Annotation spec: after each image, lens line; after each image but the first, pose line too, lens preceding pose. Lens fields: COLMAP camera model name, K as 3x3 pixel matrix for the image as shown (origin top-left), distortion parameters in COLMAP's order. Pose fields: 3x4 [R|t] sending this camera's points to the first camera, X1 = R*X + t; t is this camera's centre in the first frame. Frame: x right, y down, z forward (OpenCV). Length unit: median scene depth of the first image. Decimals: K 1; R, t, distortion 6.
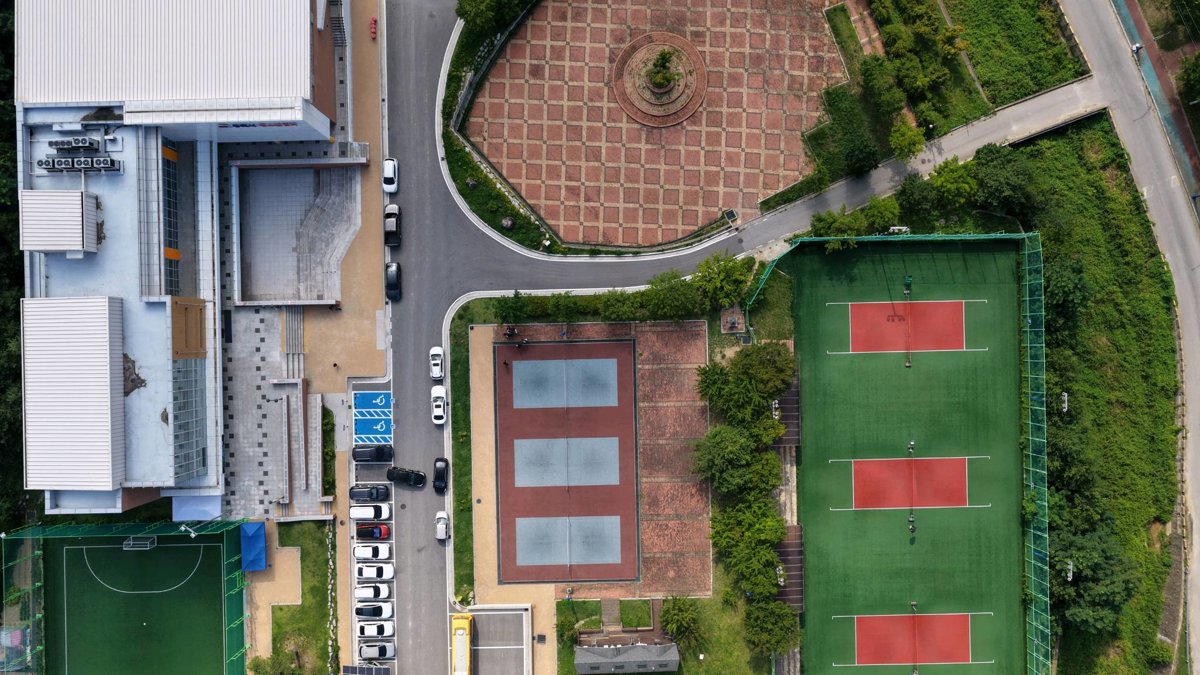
lens RADIAL K [[990.5, 0, 599.7], [0, 990.5, 342.0], [0, 0, 1]] dist [-0.014796, 0.039315]
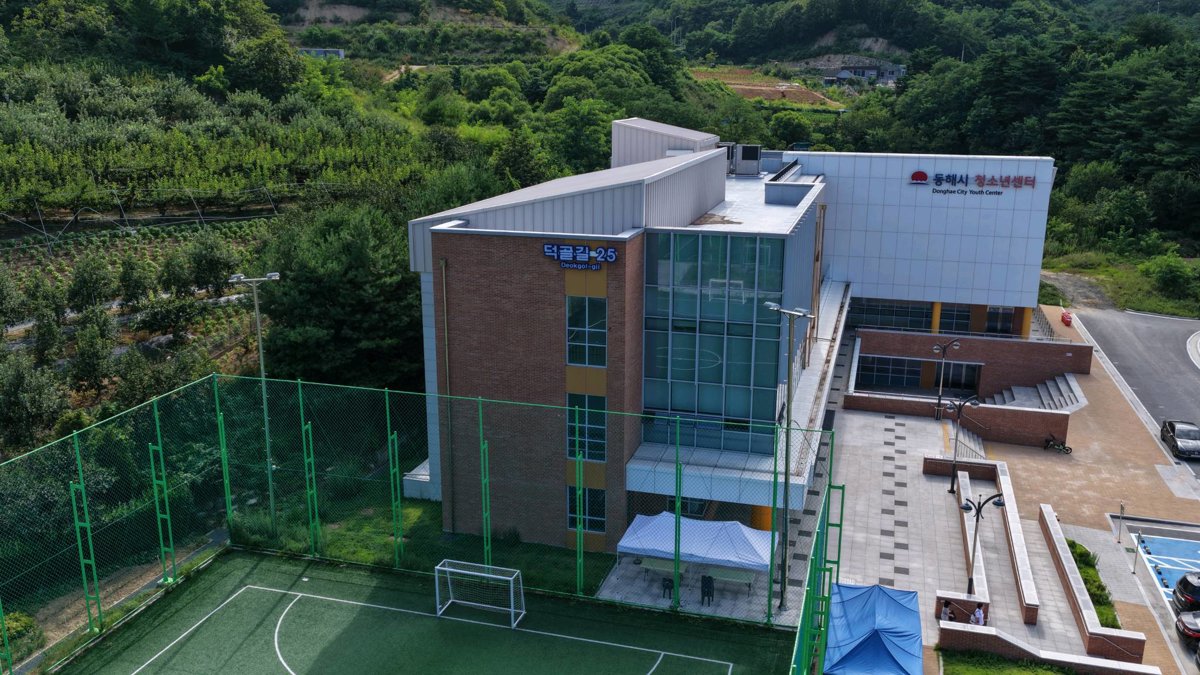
lens RADIAL K [[990.5, 0, 599.7], [0, 990.5, 342.0], [0, 0, 1]] dist [-0.014796, 0.039315]
pose [[0.954262, 0.080517, -0.287925, -0.334167], [-0.298885, 0.233792, -0.925208, 0.439974], [-0.007180, 0.968947, 0.247164, 0.817010]]
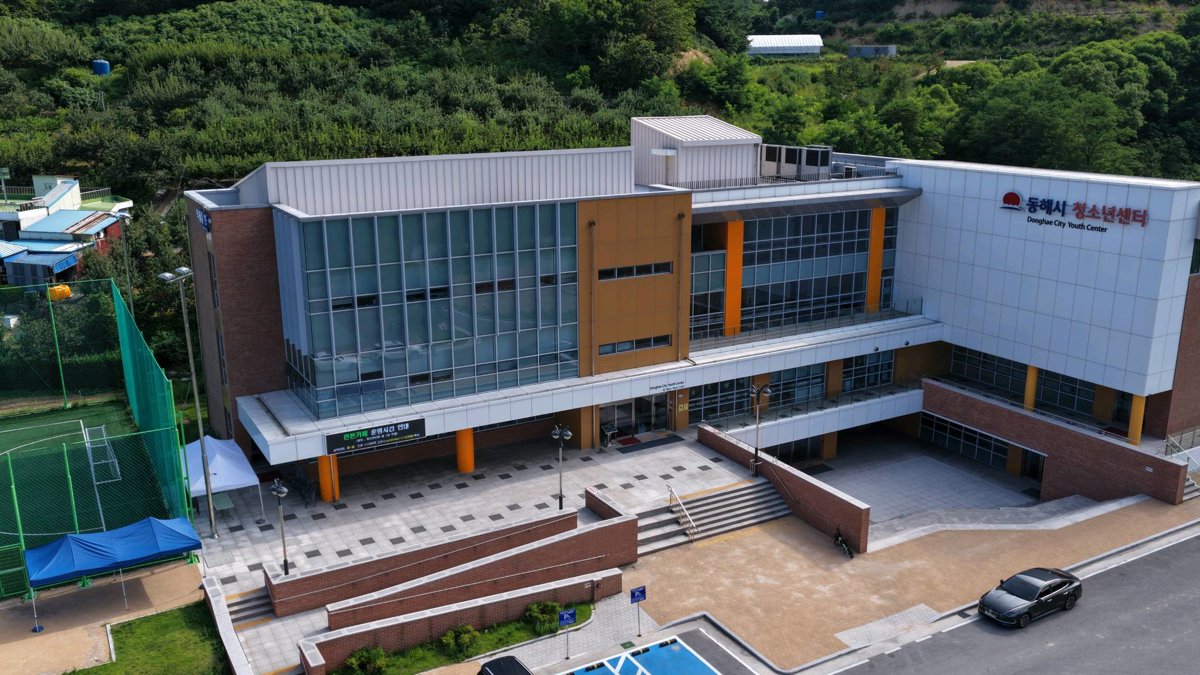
lens RADIAL K [[990.5, 0, 599.7], [0, 990.5, 342.0], [0, 0, 1]] dist [-0.014796, 0.039315]
pose [[0.482308, 0.226092, -0.846322, -0.018443], [-0.875987, 0.119001, -0.467424, 0.200985], [-0.004968, 0.966810, 0.255449, 0.813895]]
